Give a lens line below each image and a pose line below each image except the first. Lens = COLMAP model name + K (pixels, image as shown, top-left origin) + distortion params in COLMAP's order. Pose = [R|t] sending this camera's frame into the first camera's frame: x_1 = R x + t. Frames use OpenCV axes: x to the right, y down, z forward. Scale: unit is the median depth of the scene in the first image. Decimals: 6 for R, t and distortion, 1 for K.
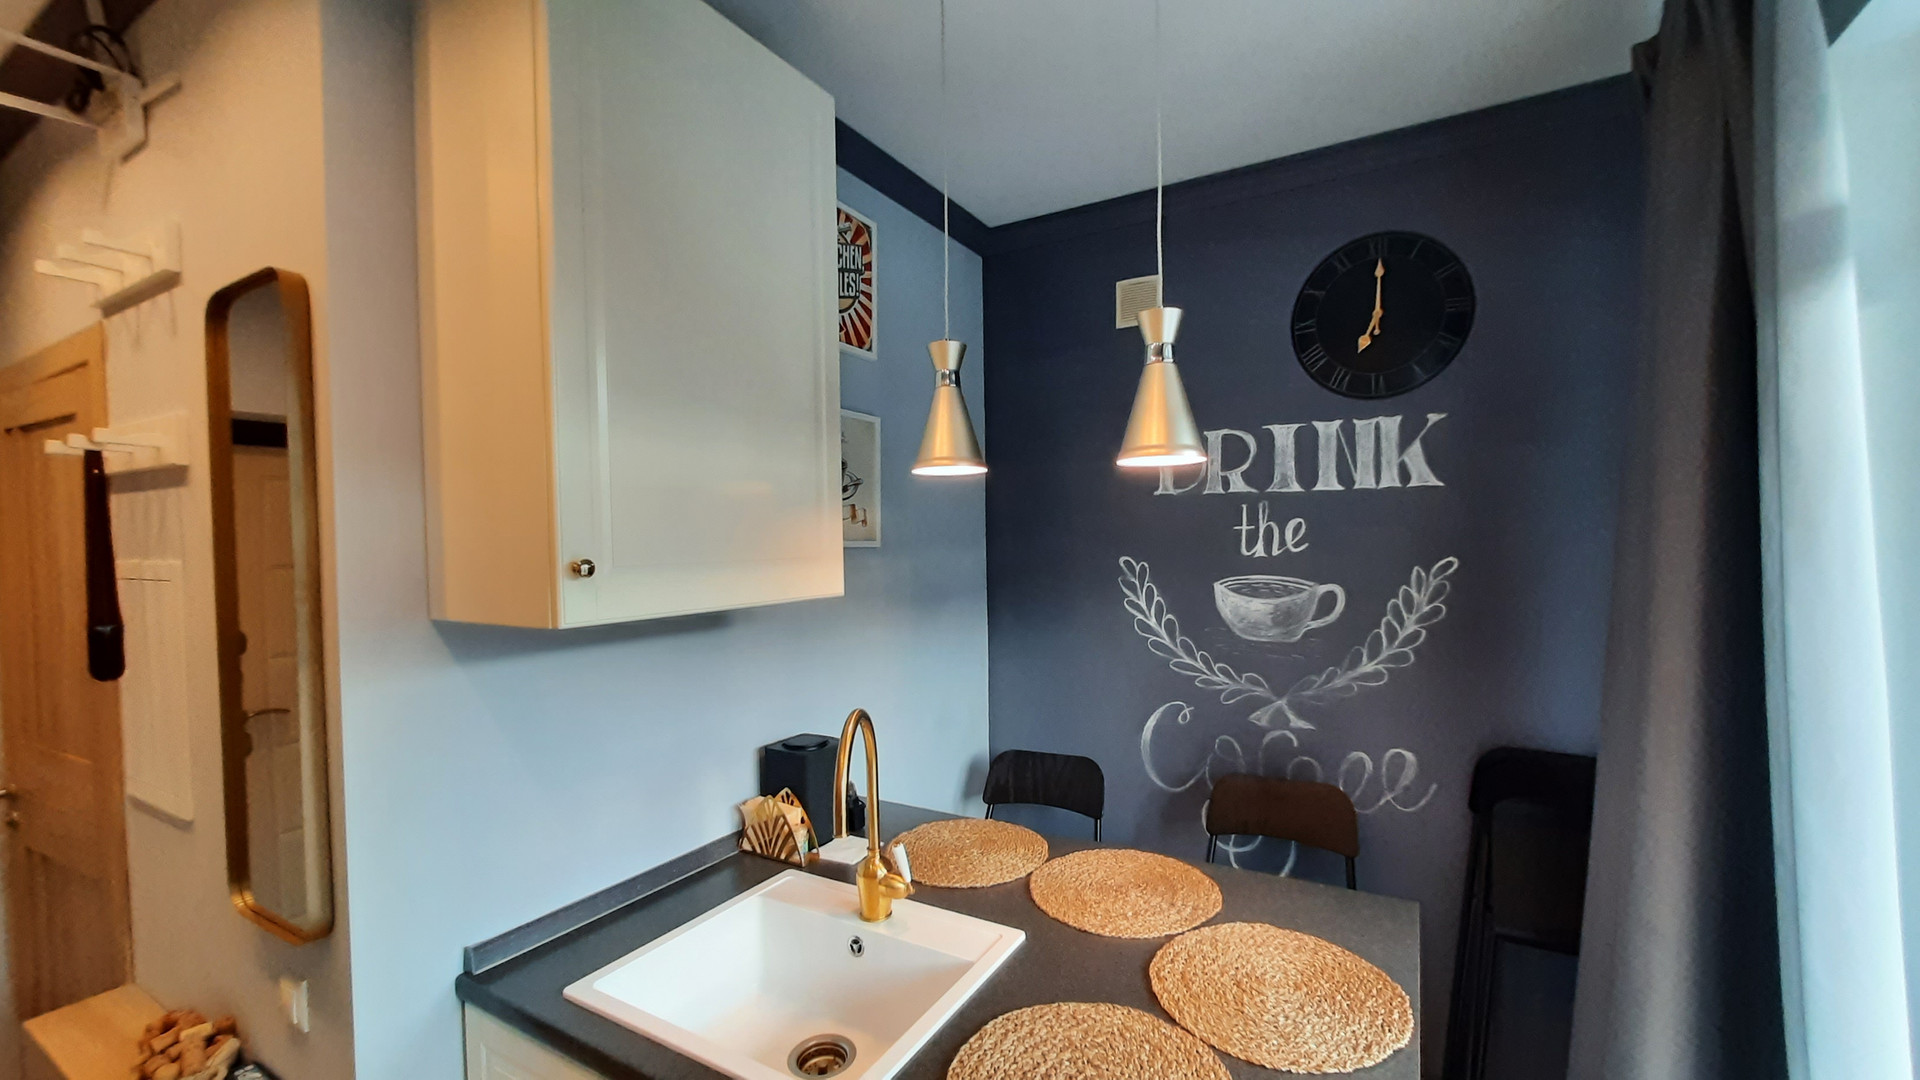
lens RADIAL K [[766.0, 0, 984.8], [0, 766.0, 561.6], [0, 0, 1]] dist [-0.006185, 0.001188]
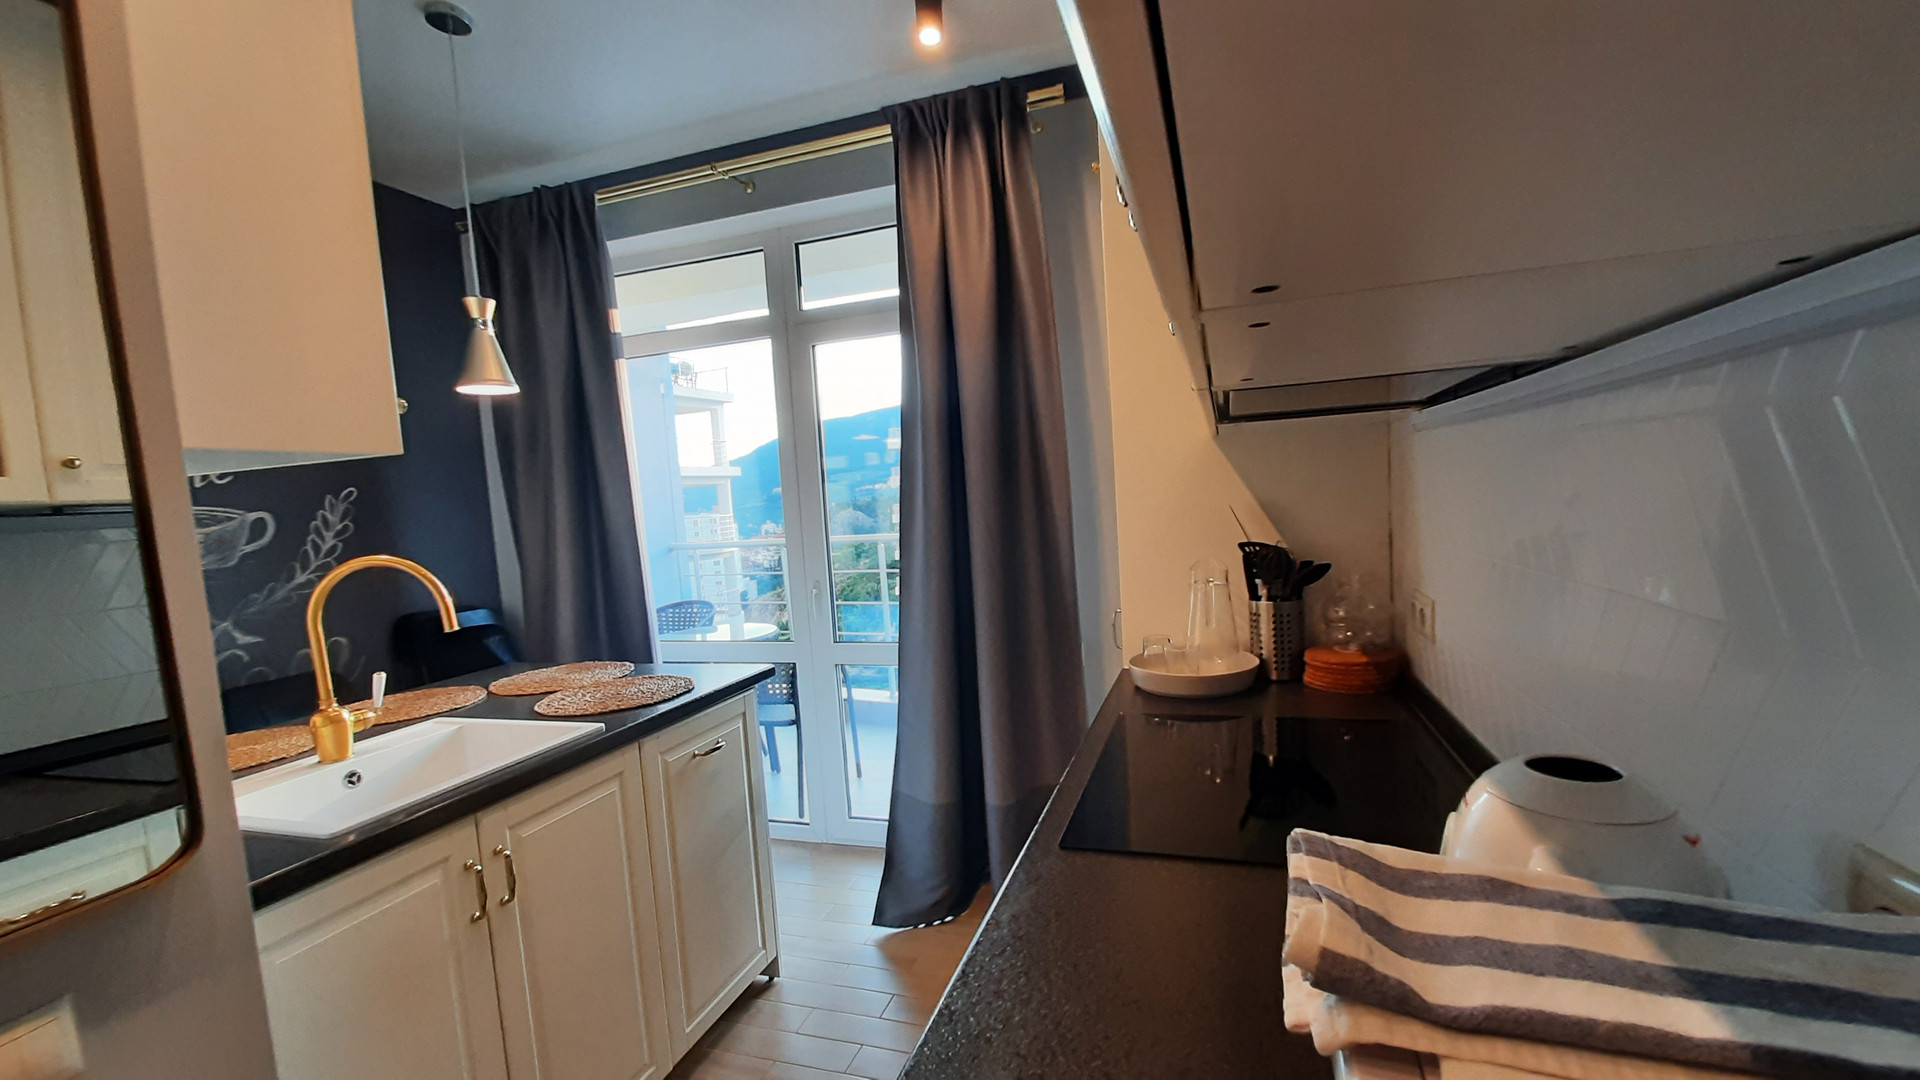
lens RADIAL K [[766.0, 0, 995.6], [0, 766.0, 558.4], [0, 0, 1]] dist [-0.006185, 0.001188]
pose [[-0.236666, -0.051040, 0.970250, -0.977610], [0.094415, 0.992685, 0.075250, 0.122957], [-0.966993, 0.109415, -0.230115, 0.203514]]
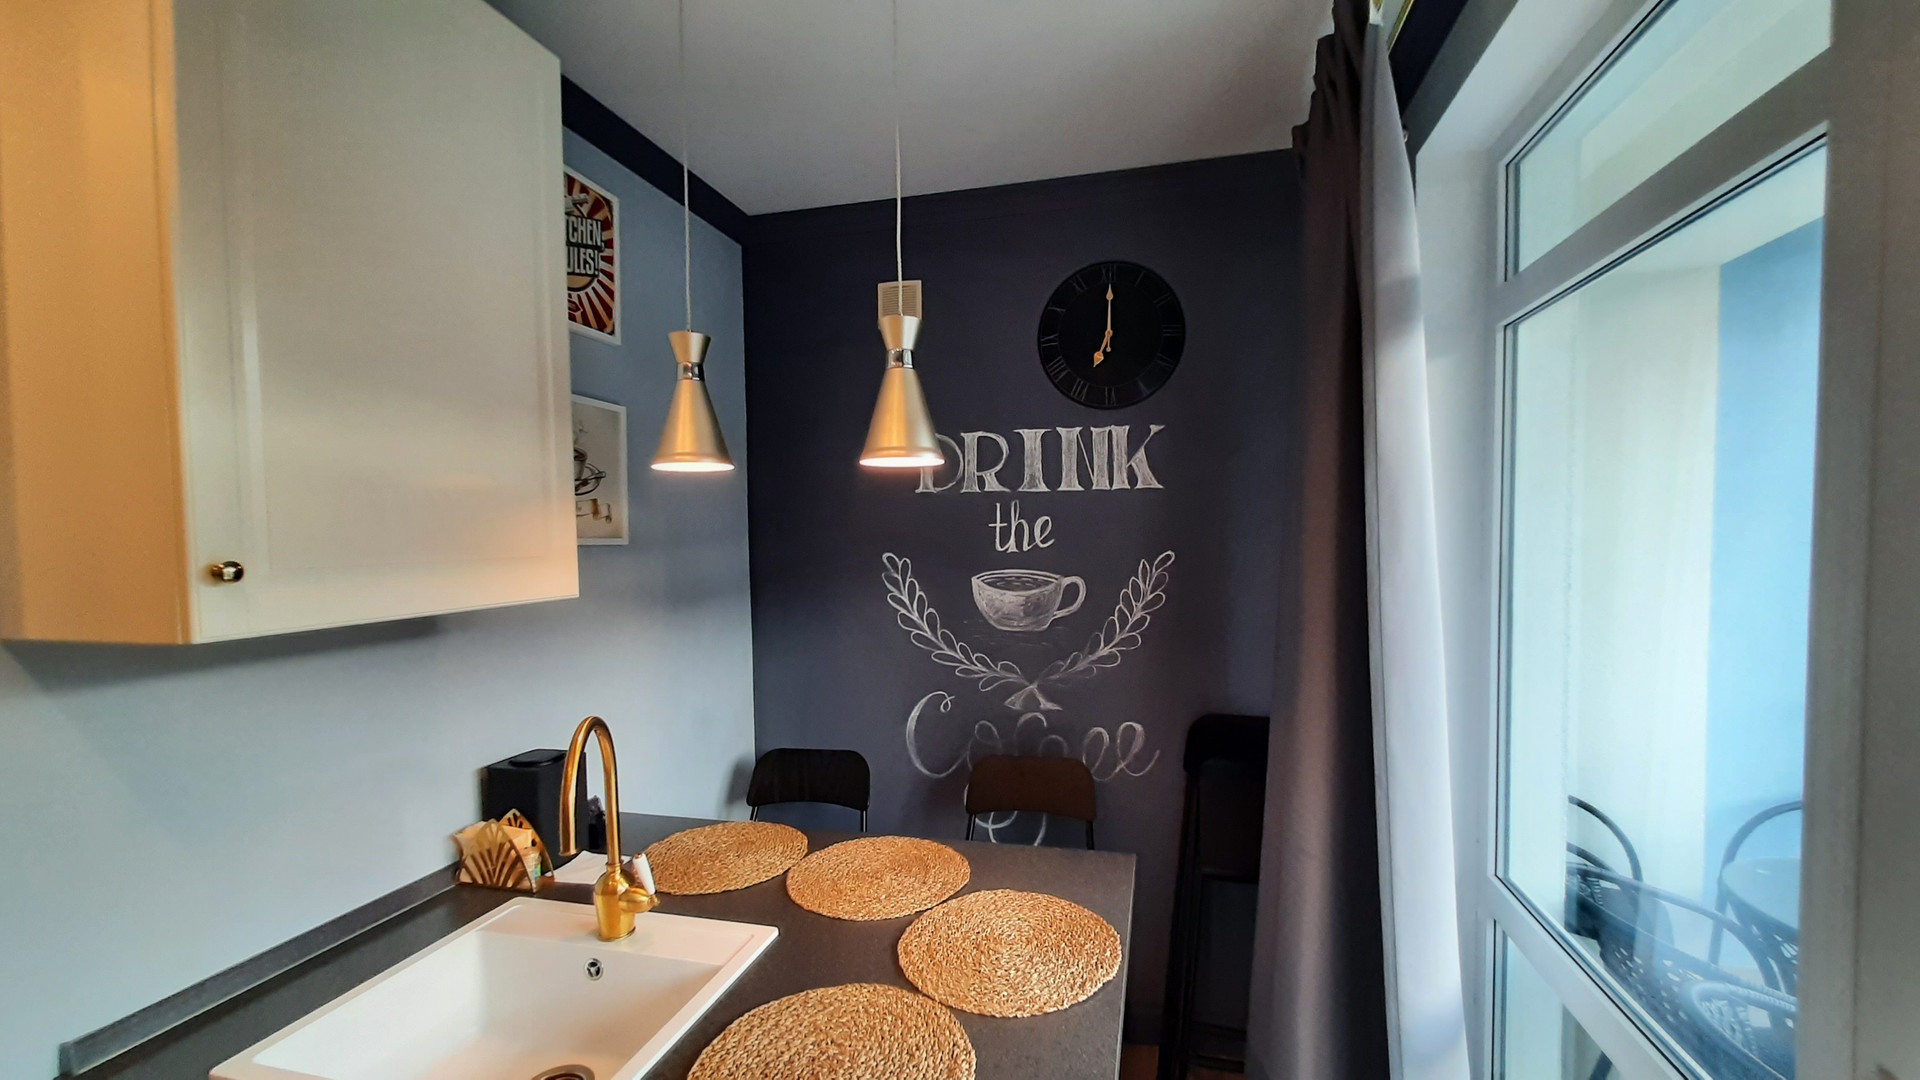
lens RADIAL K [[766.0, 0, 980.6], [0, 766.0, 563.2], [0, 0, 1]] dist [-0.006185, 0.001188]
pose [[0.961843, -0.011461, 0.273361, 0.025347], [0.009598, 0.999921, 0.008152, 0.000122], [-0.273433, -0.005218, 0.961877, -0.022483]]
